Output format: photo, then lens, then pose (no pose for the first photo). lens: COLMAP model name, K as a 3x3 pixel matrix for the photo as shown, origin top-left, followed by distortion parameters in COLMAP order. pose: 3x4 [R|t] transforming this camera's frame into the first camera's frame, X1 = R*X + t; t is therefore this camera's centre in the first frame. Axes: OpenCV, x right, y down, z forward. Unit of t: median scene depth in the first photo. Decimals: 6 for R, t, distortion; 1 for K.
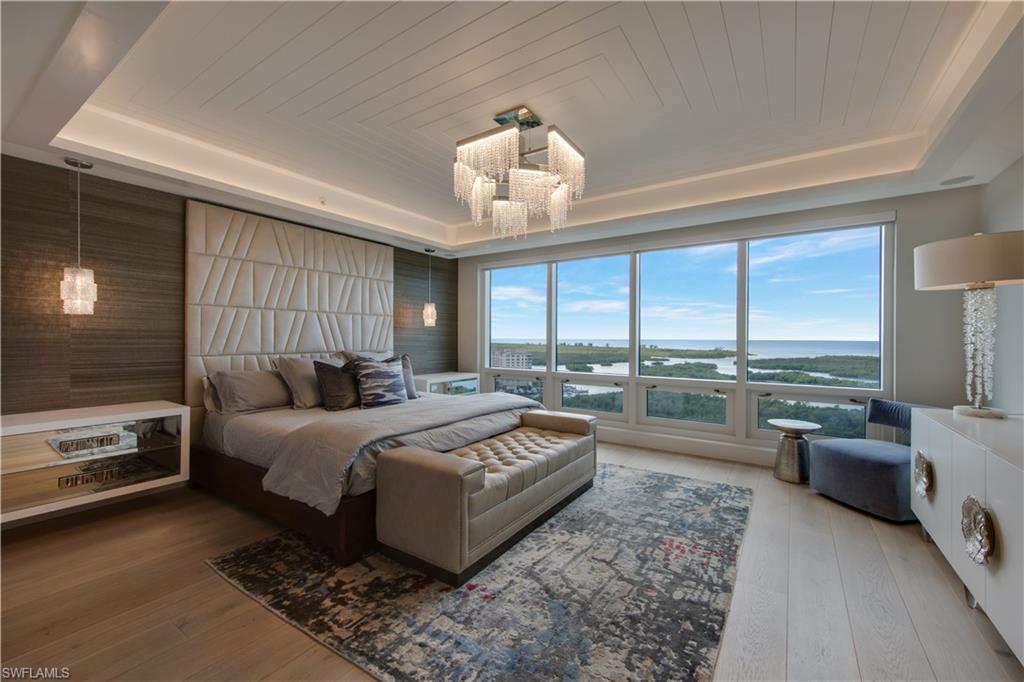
lens RADIAL K [[413.0, 0, 510.0], [0, 413.0, 339.6], [0, 0, 1]] dist [0.018631, -0.002810]
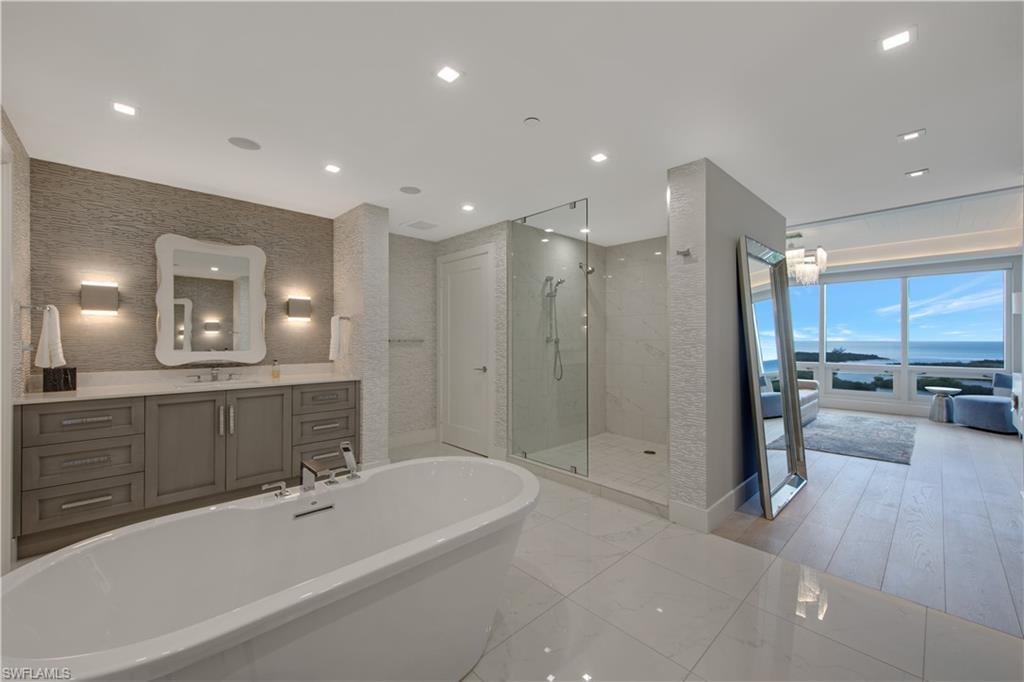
lens RADIAL K [[413.0, 0, 521.0], [0, 413.0, 343.0], [0, 0, 1]] dist [0.018631, -0.002810]
pose [[0.979422, -0.007435, -0.201688, -0.886557], [0.007685, 0.999970, 0.000456, 0.003873], [0.201678, -0.001997, 0.979450, -1.380003]]
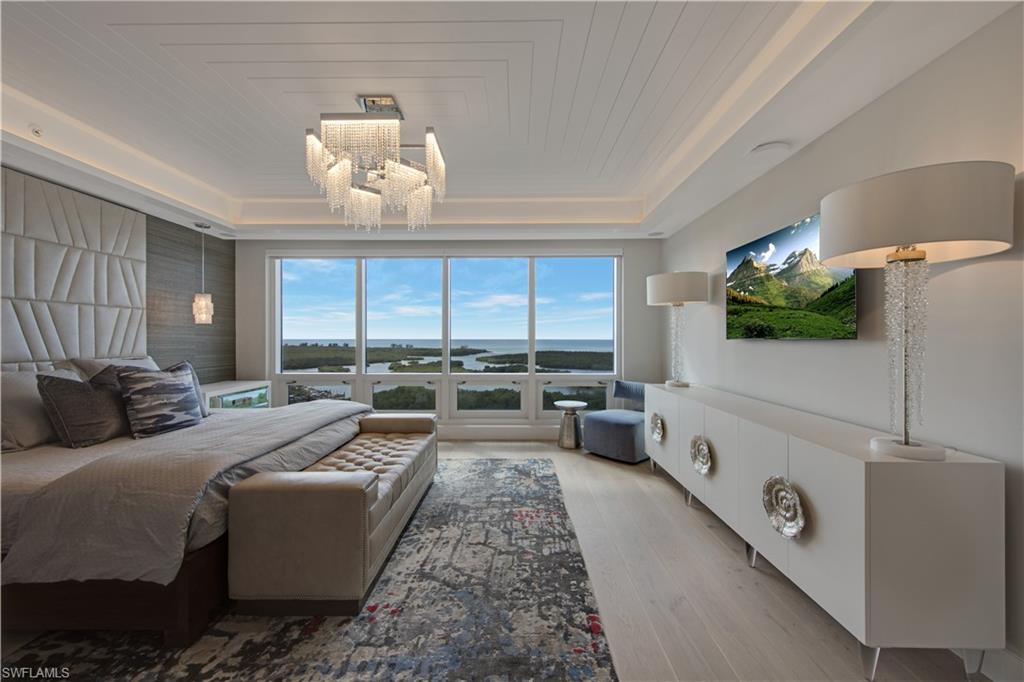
lens RADIAL K [[413.0, 0, 511.4], [0, 413.0, 341.6], [0, 0, 1]] dist [0.018631, -0.002810]
pose [[0.833340, -0.008506, 0.552696, -0.251594], [0.005464, 0.999960, 0.007150, -0.001714], [-0.552734, -0.002939, 0.833353, 0.044164]]
